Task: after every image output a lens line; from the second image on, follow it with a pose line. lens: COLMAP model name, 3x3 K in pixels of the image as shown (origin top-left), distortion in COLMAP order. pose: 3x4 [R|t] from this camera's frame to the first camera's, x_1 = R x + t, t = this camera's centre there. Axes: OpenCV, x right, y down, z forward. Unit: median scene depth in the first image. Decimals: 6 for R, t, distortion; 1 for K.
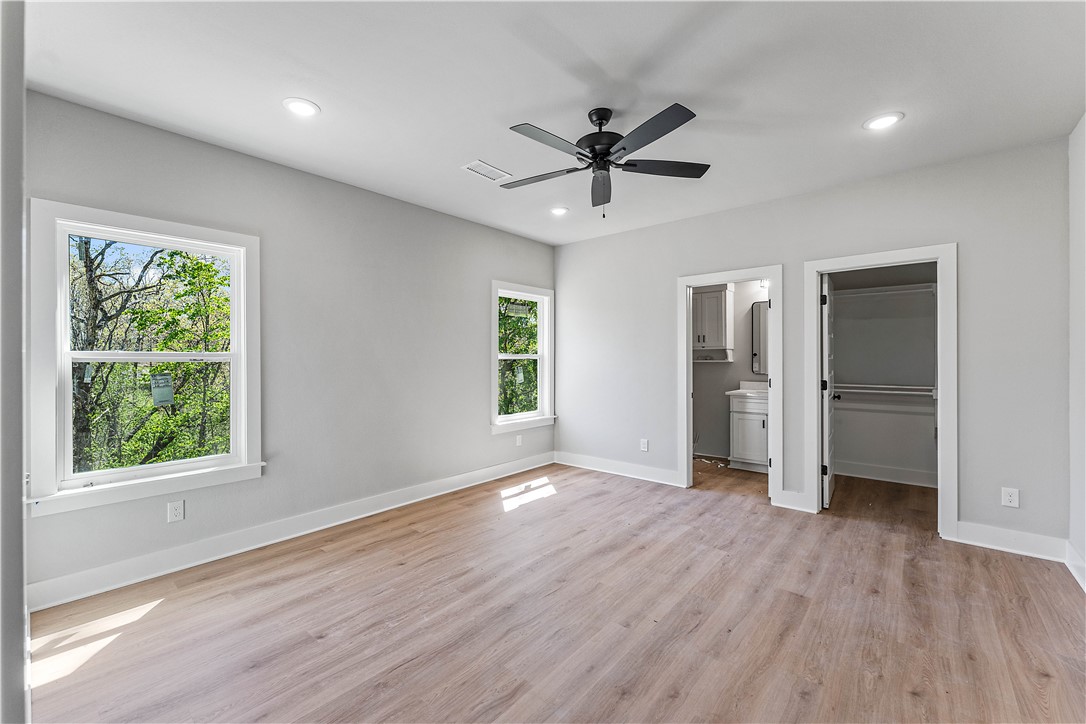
lens RADIAL K [[449.3, 0, 535.9], [0, 449.3, 362.3], [0, 0, 1]] dist [-0.000383, 0.000201]
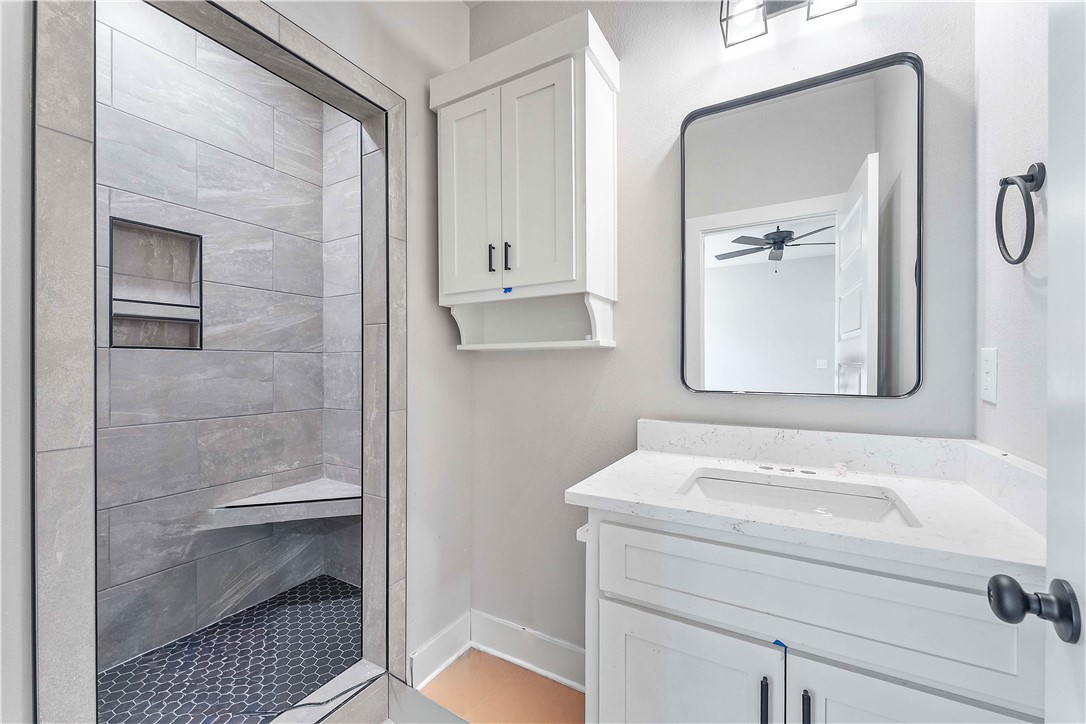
lens RADIAL K [[432.0, 0, 543.0], [0, 432.0, 362.0], [0, 0, 1]] dist [-0.000596, -0.000057]
pose [[0.982177, 0.001656, 0.187949, 0.576399], [-0.000017, 0.999962, -0.008718, 0.018869], [-0.187956, 0.008560, 0.982140, 1.245026]]
